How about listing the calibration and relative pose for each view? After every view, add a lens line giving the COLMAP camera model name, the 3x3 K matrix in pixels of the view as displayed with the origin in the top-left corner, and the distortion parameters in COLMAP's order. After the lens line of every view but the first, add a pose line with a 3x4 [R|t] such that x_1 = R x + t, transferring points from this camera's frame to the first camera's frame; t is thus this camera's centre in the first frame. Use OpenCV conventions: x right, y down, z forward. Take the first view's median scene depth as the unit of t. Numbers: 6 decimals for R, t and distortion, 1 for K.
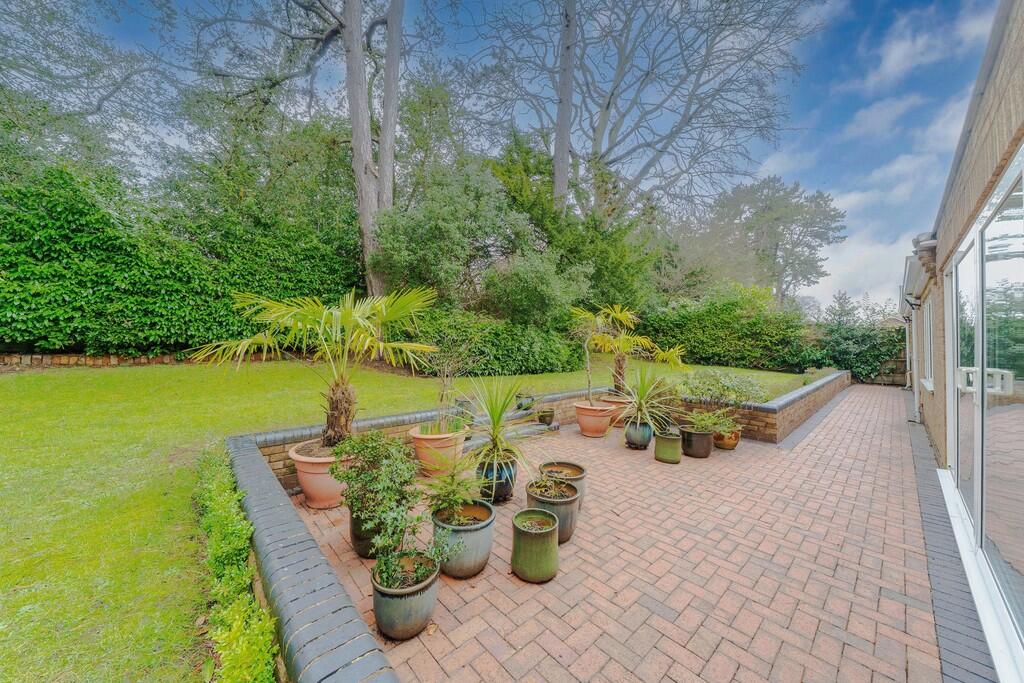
lens RADIAL K [[351.2, 0, 511.8], [0, 351.2, 339.1], [0, 0, 1]] dist [0.000486, 0.000048]
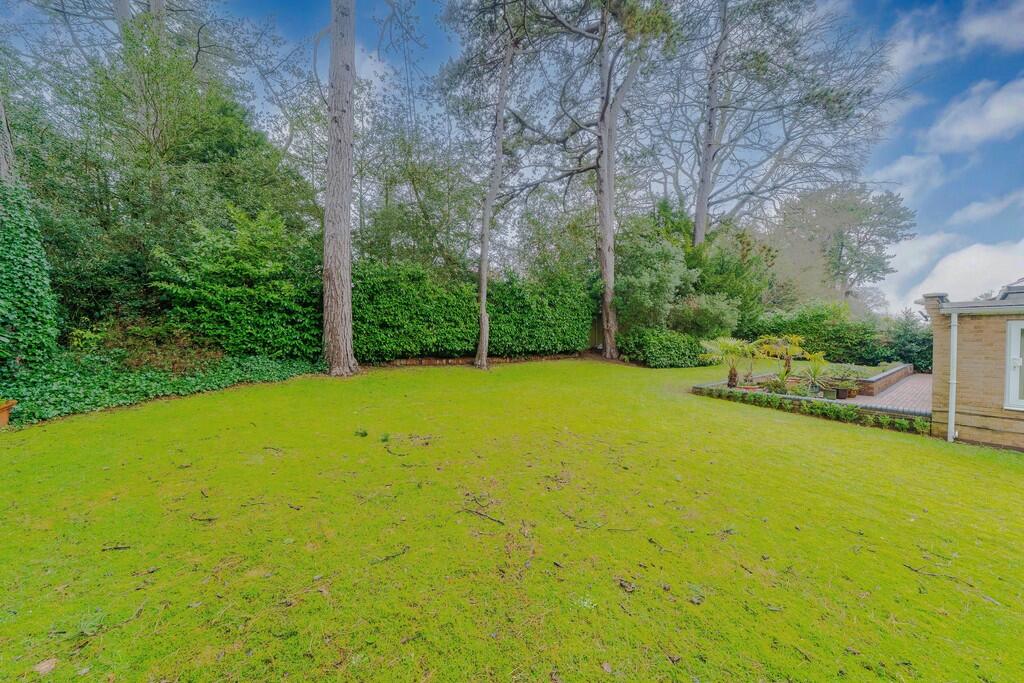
lens RADIAL K [[351.2, 0, 511.3], [0, 351.2, 346.6], [0, 0, 1]] dist [0.000486, 0.000048]
pose [[0.995791, -0.006537, -0.091418, -0.512183], [0.010112, 0.999200, 0.038698, -0.050524], [0.091091, -0.039460, 0.995060, -0.547491]]
